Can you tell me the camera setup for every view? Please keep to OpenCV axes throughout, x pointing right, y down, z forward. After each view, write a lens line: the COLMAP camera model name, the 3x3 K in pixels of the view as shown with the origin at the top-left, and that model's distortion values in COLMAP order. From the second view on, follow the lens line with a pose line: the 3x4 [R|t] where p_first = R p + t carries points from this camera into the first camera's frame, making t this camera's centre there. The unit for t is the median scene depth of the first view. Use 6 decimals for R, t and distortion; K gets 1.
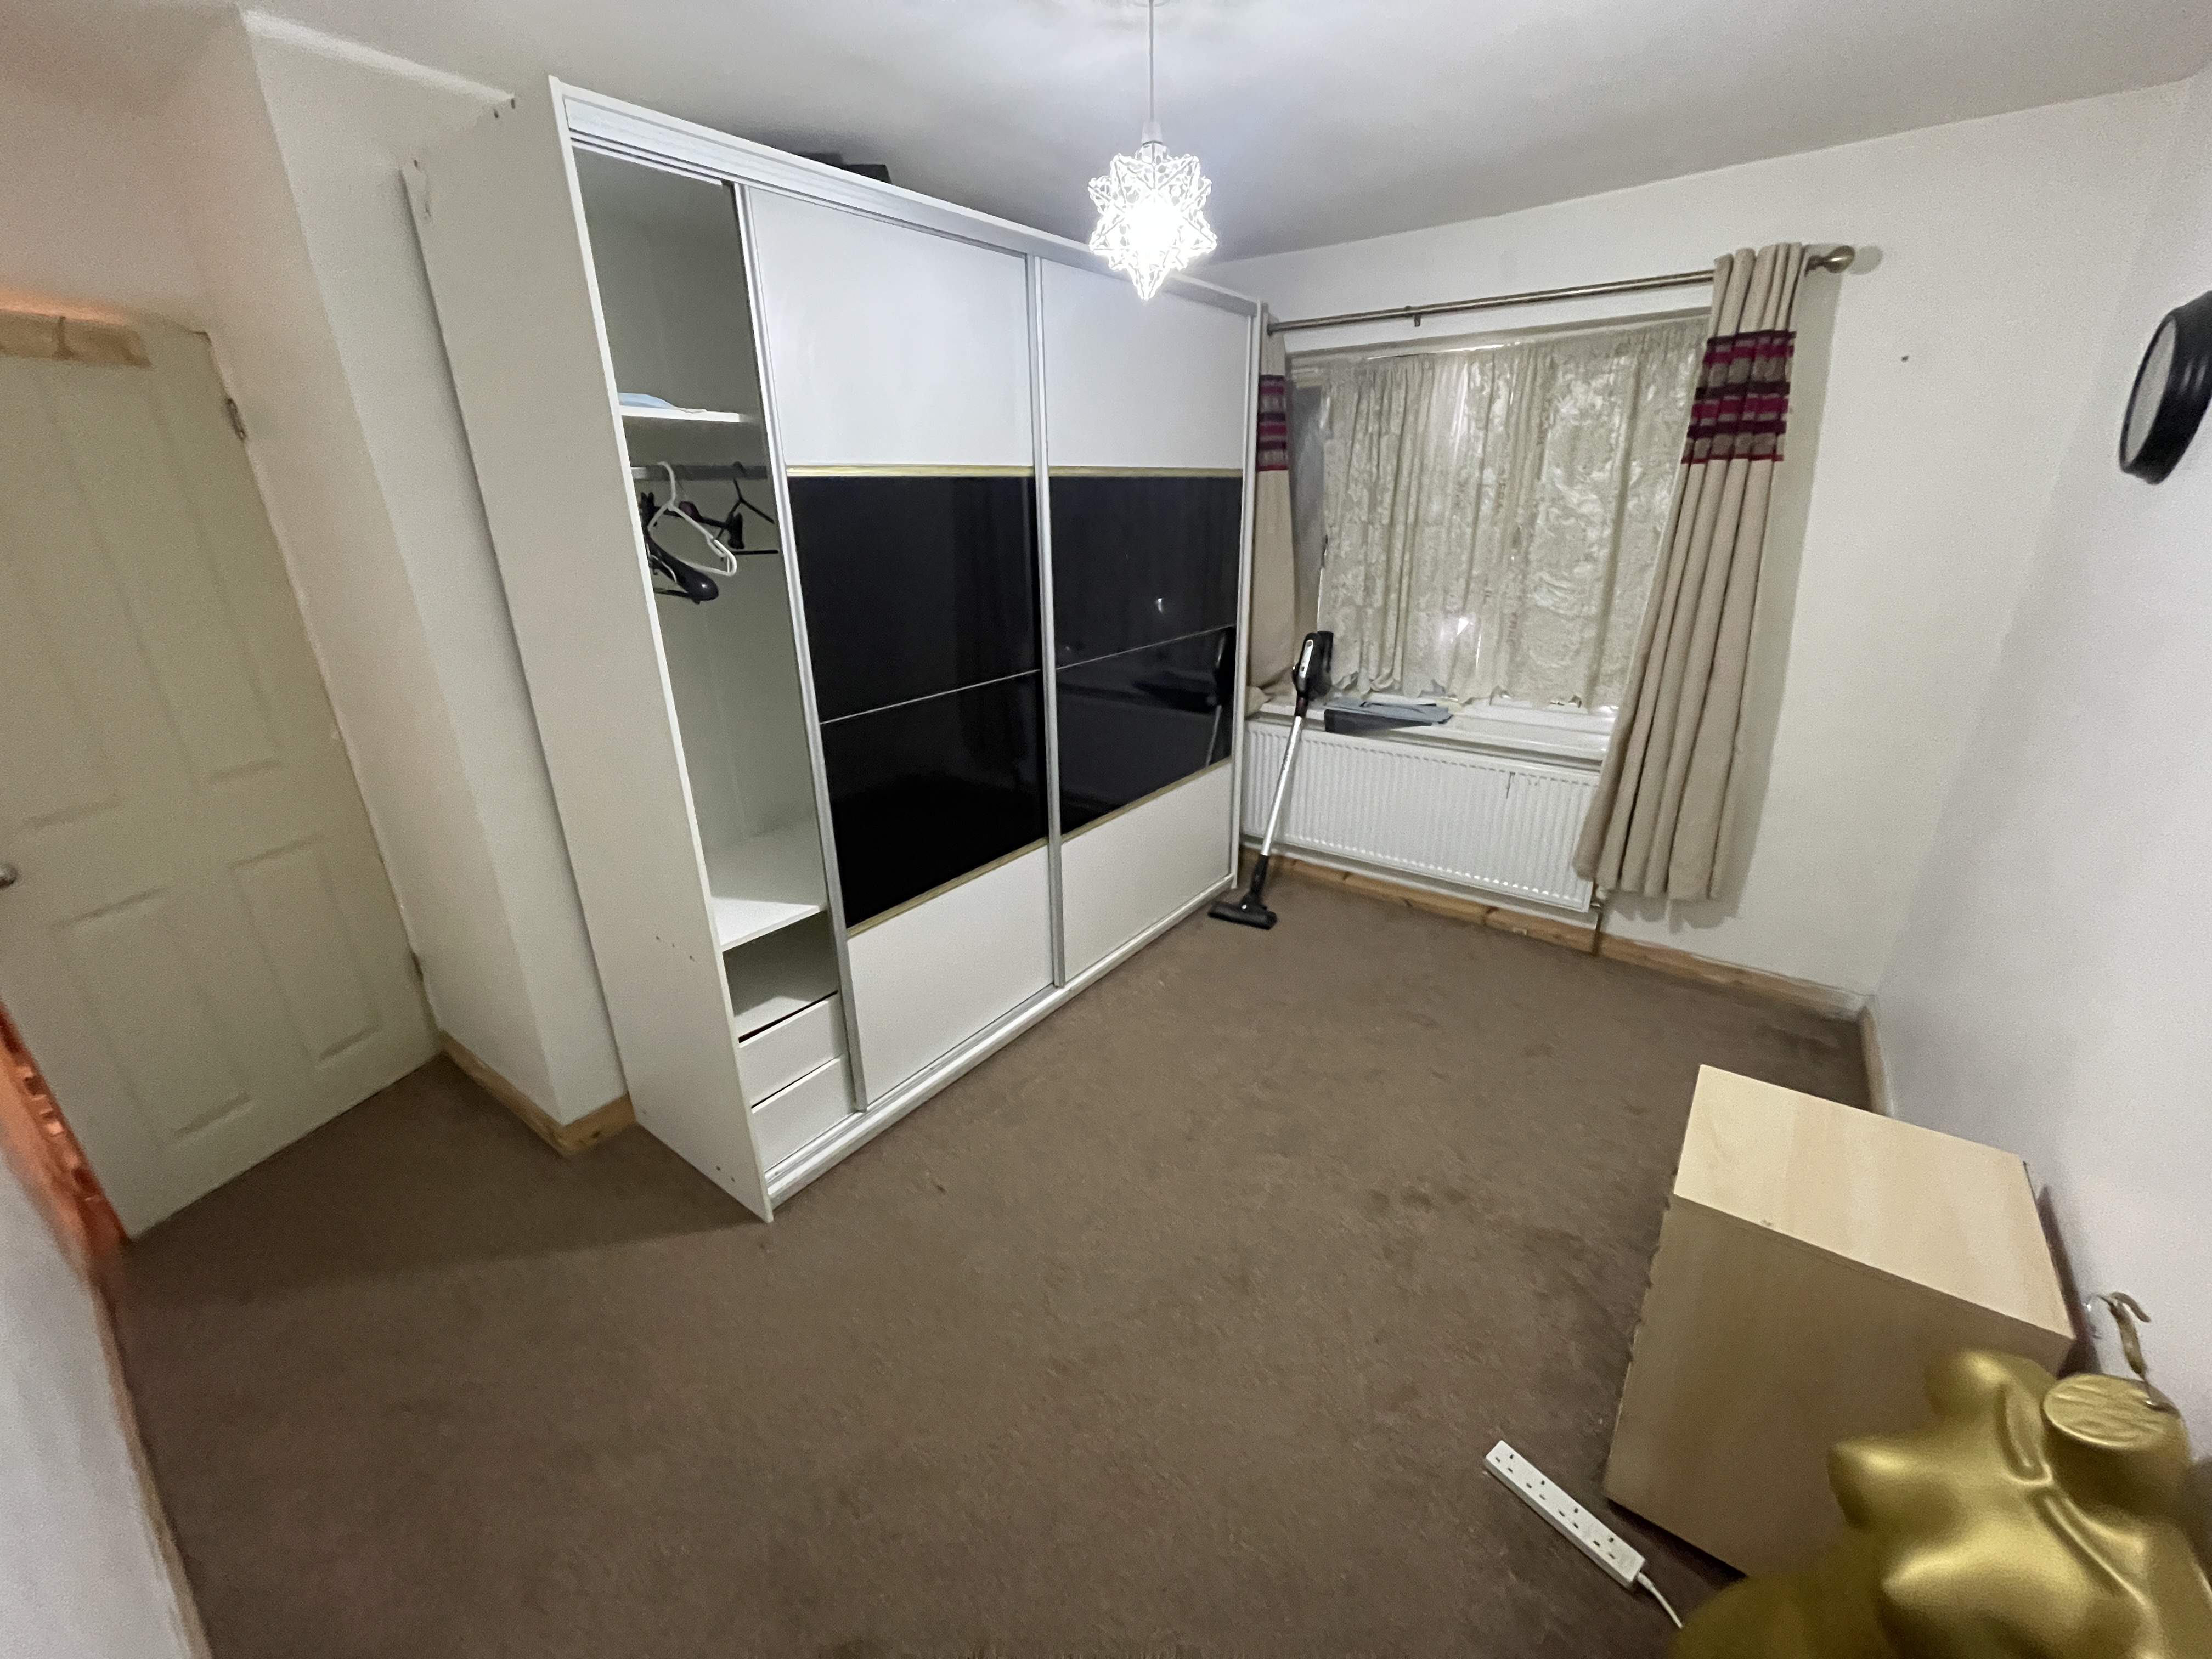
lens RADIAL K [[887.4, 0, 1095.4], [0, 887.4, 823.2], [0, 0, 1]] dist [0.001536, -0.000464]
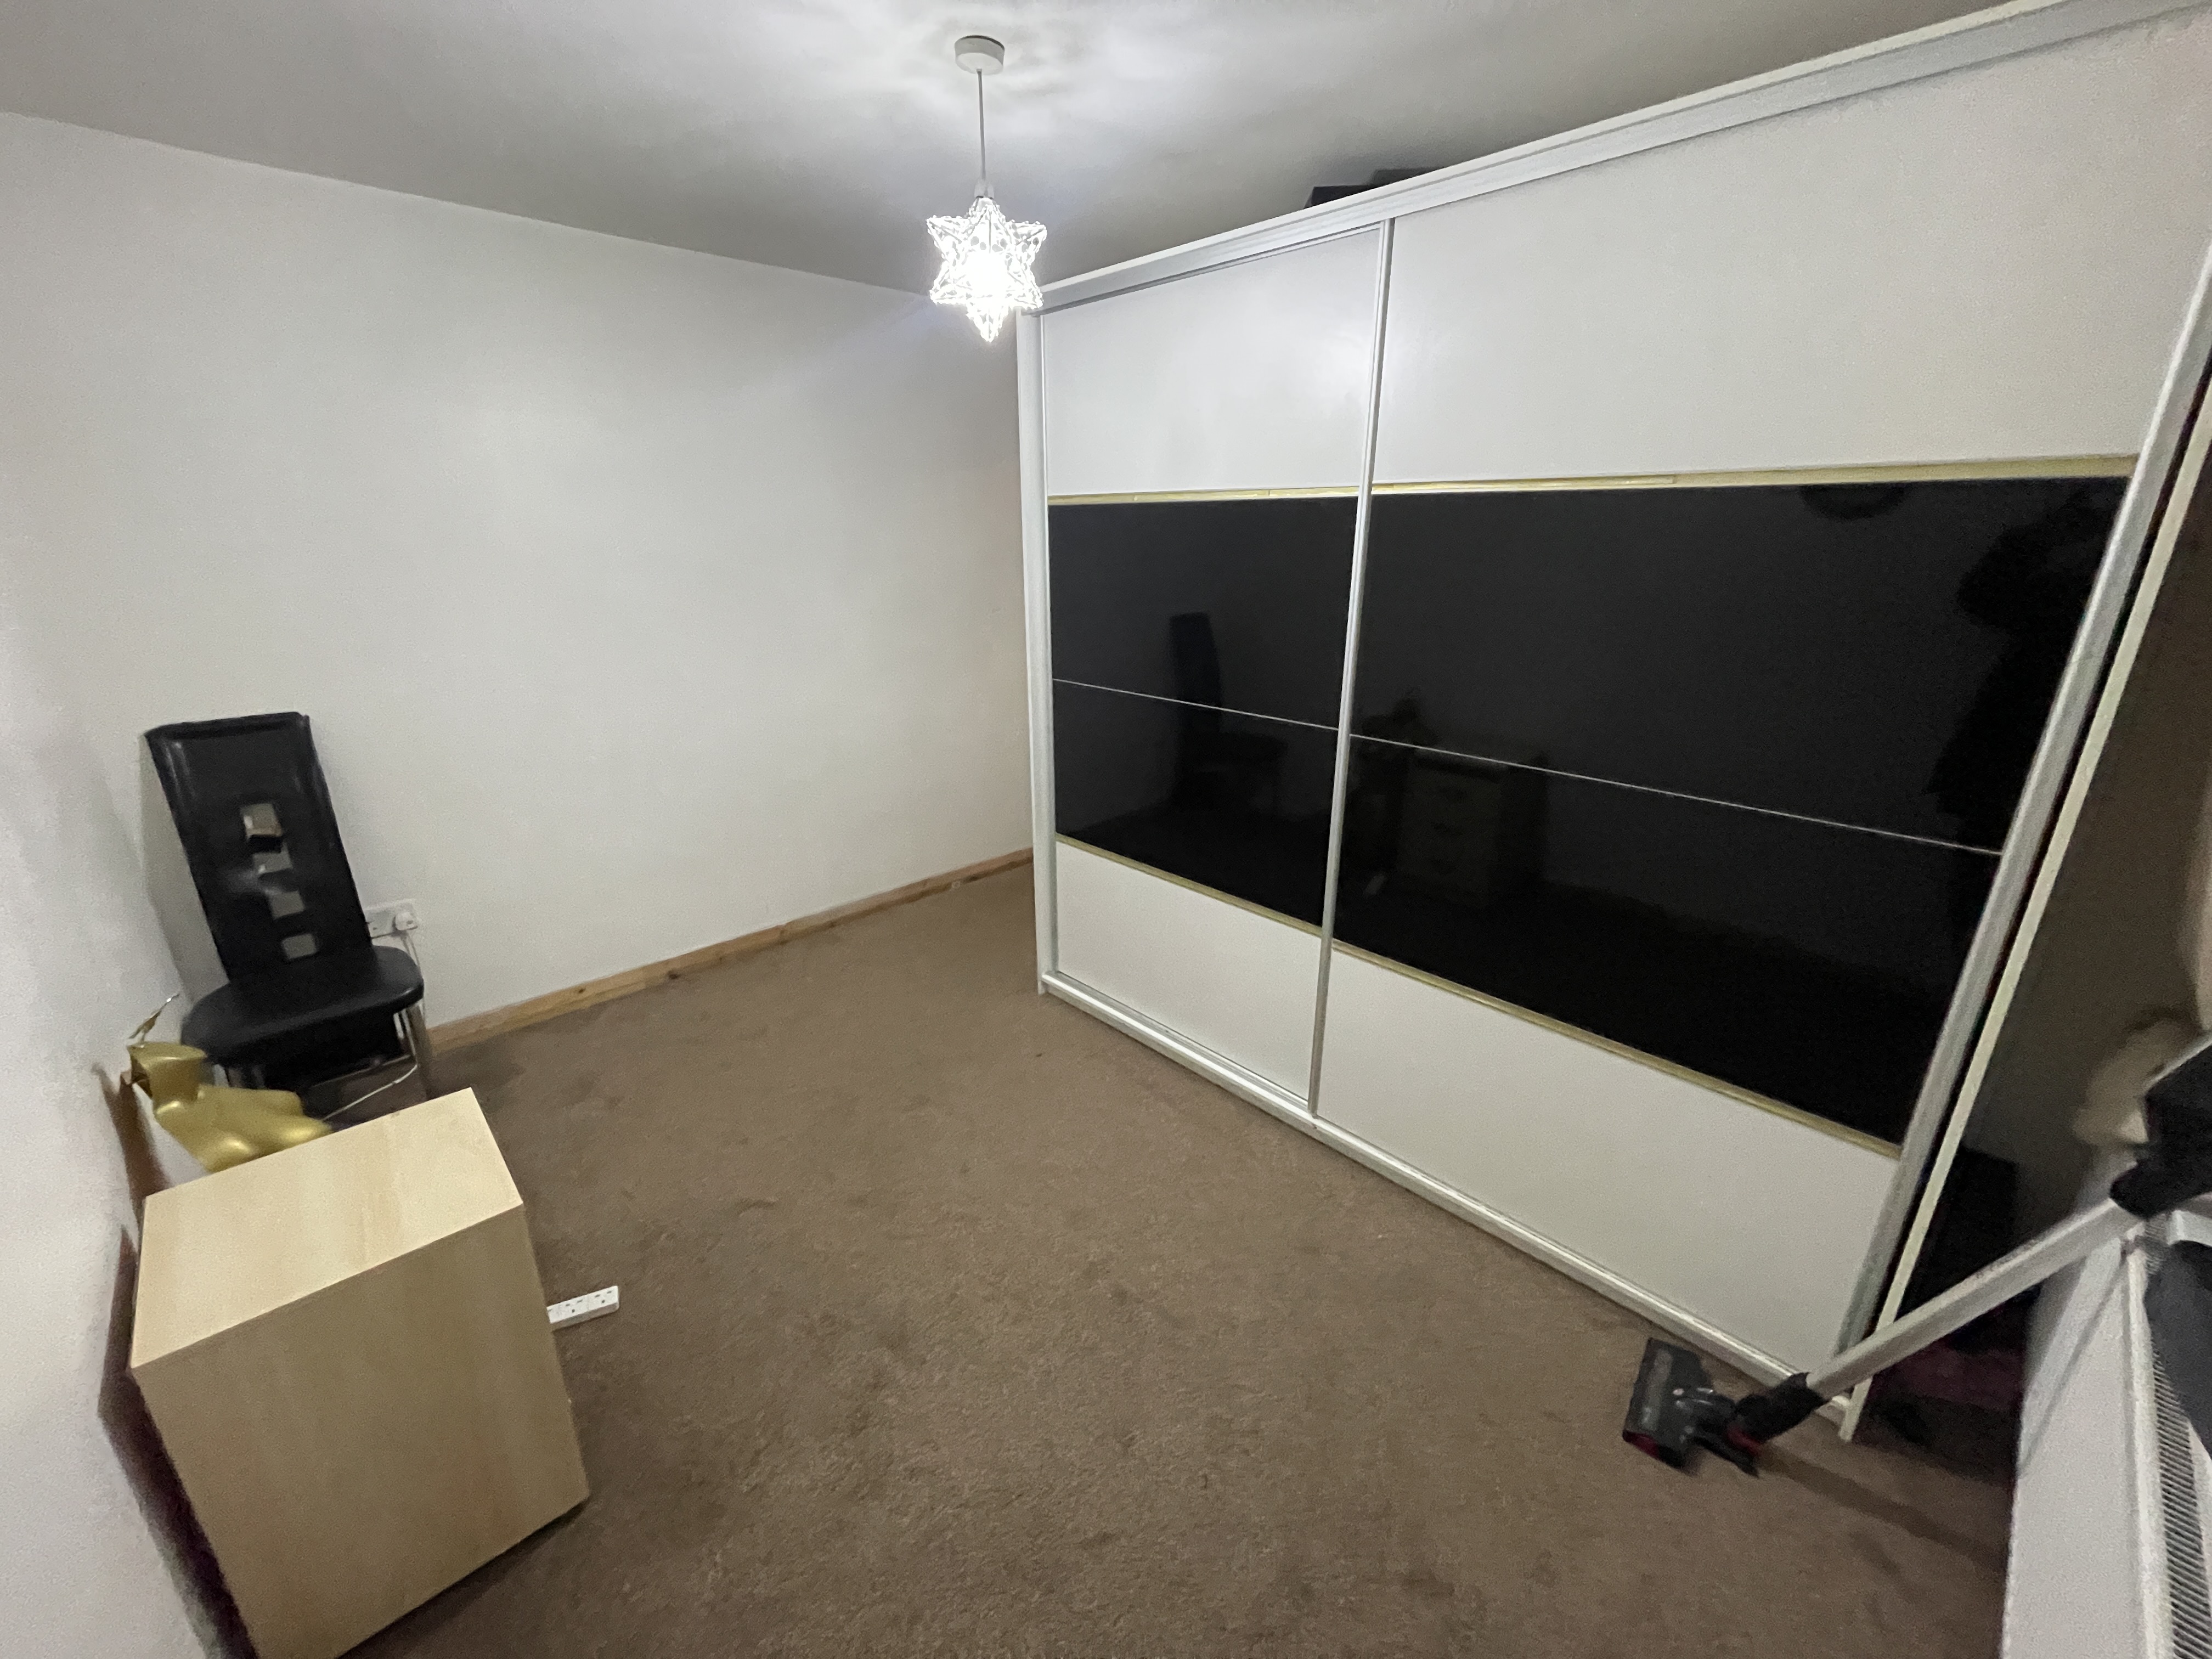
lens RADIAL K [[887.4, 0, 1095.4], [0, 887.4, 823.2], [0, 0, 1]] dist [0.001536, -0.000464]
pose [[-0.169787, 0.331193, -0.928161, 0.790447], [-0.336291, 0.865830, 0.370469, -0.336745], [0.926326, 0.375034, -0.035629, 0.883033]]
